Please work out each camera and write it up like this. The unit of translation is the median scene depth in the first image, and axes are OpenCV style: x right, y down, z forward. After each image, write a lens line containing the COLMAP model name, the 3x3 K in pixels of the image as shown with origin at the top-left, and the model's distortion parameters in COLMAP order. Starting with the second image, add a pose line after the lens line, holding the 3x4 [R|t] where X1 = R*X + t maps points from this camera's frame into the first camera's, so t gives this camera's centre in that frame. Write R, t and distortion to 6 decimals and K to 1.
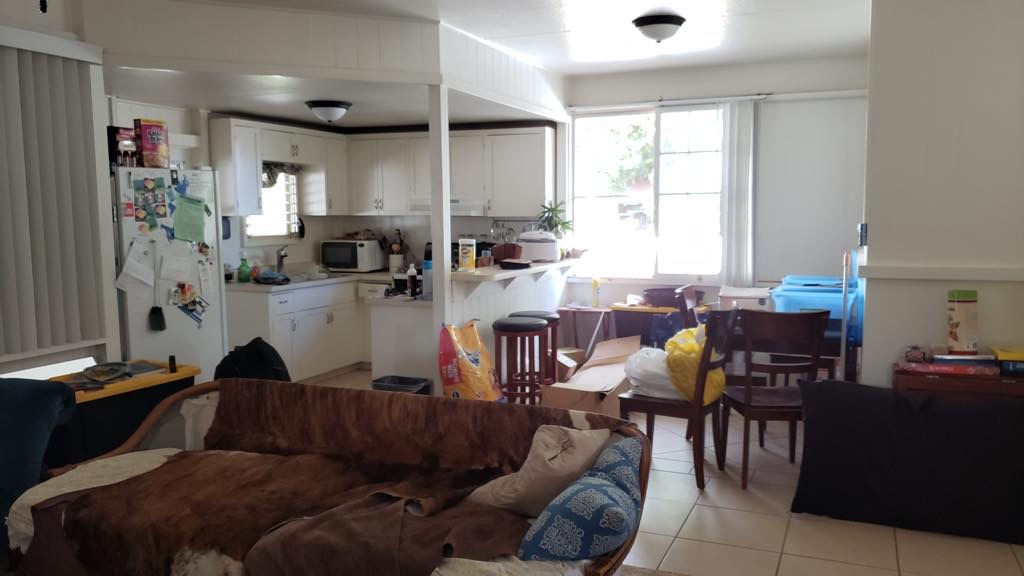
lens RADIAL K [[783.6, 0, 532.5], [0, 783.6, 286.4], [0, 0, 1]] dist [0.032446, -0.013085]
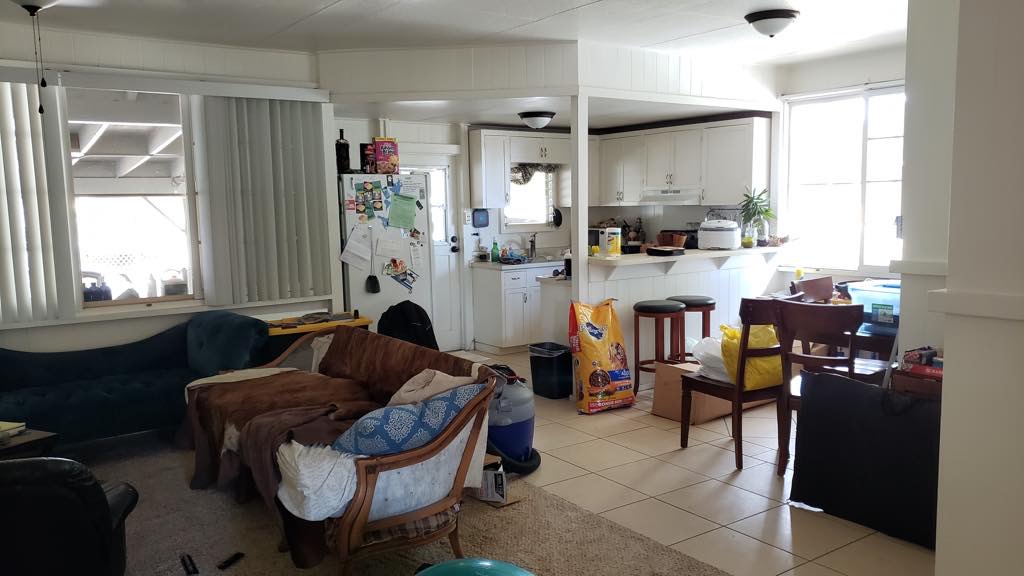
lens RADIAL K [[783.6, 0, 558.7], [0, 783.6, 291.8], [0, 0, 1]] dist [0.032446, -0.013085]
pose [[0.864895, 0.047818, -0.499670, 0.442206], [-0.036902, 0.998816, 0.031711, -0.001449], [0.500595, -0.008988, 0.865635, -0.017838]]
